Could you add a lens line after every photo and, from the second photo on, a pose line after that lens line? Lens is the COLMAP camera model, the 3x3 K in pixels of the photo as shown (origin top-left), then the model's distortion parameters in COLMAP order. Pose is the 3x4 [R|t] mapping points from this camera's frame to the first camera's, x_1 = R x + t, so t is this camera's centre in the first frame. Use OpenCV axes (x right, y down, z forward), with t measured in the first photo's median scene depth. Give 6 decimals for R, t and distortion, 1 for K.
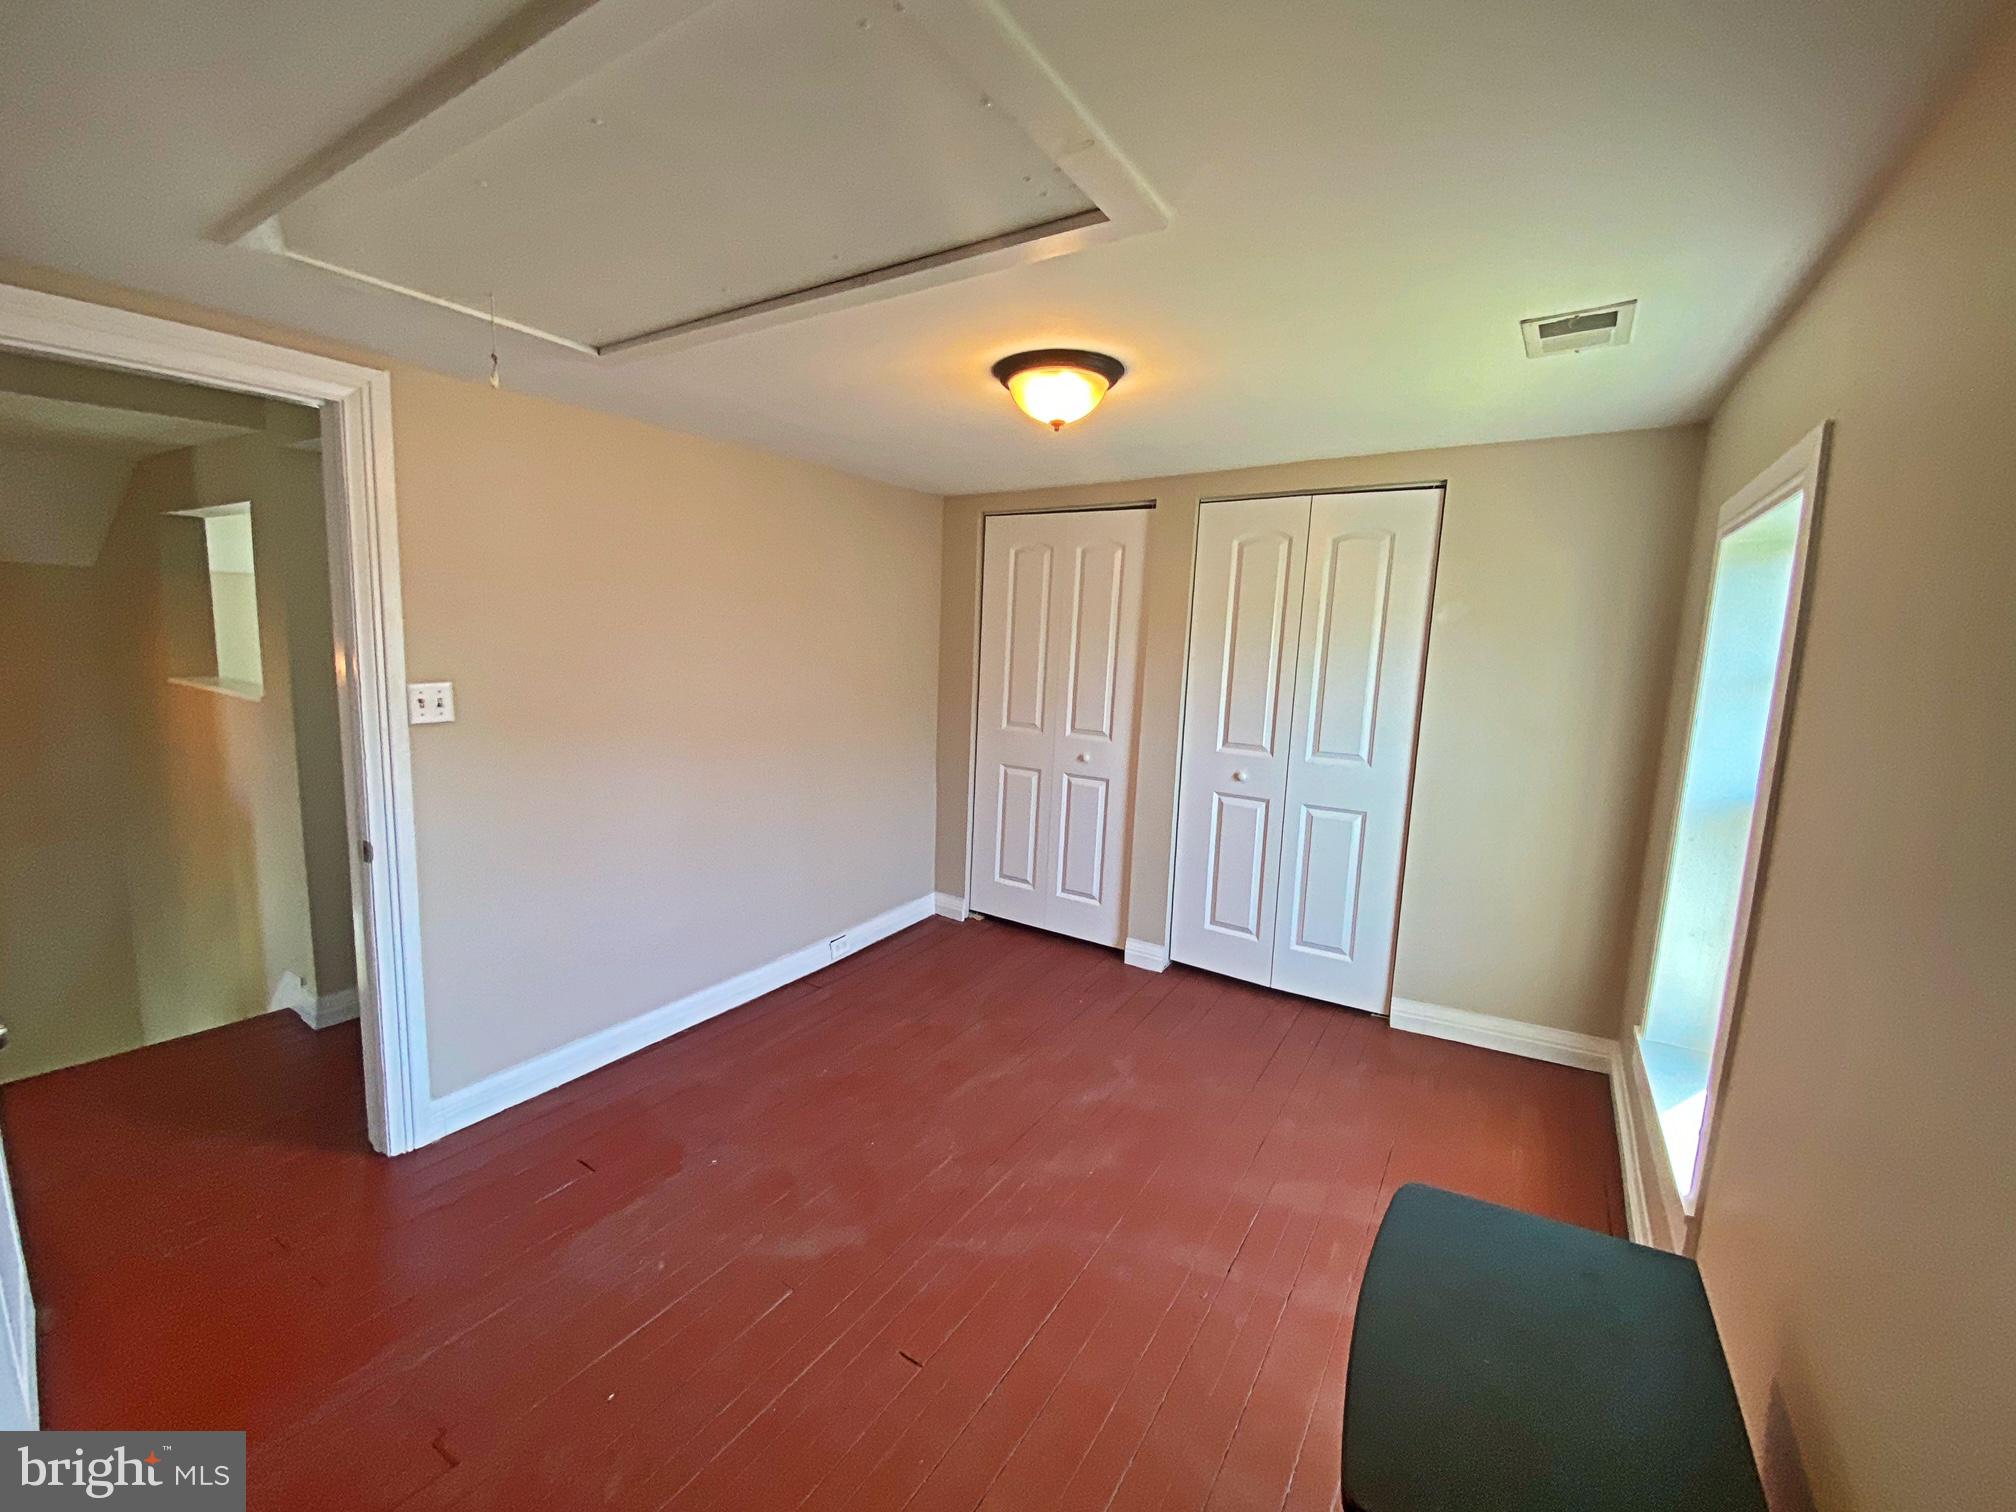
lens RADIAL K [[825.7, 0, 1001.7], [0, 825.7, 751.3], [0, 0, 1]] dist [0.021190, -0.019574]
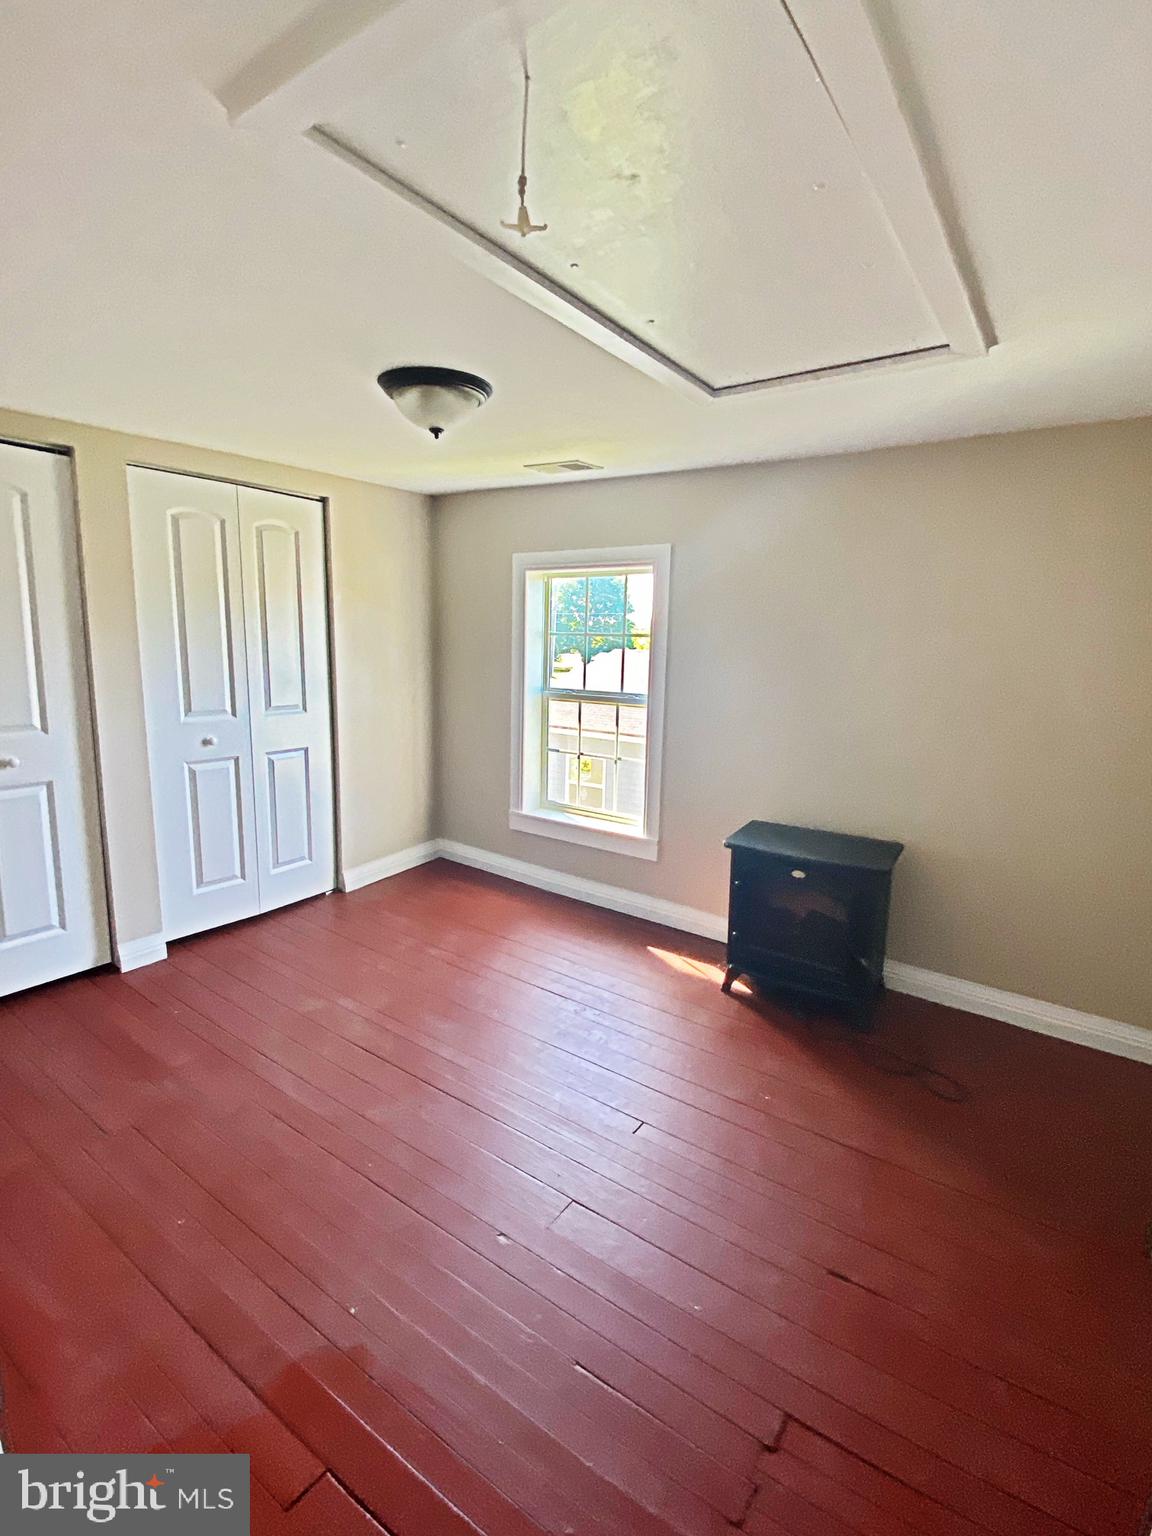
lens RADIAL K [[728.4, 0, 576.0], [0, 728.4, 768.0], [0, 0, 1]] dist [0.001826, 0.000342]
pose [[0.031140, -0.207723, 0.977692, -0.636670], [0.121193, 0.971734, 0.202597, -0.070858], [-0.992140, 0.112181, 0.055435, 0.488546]]
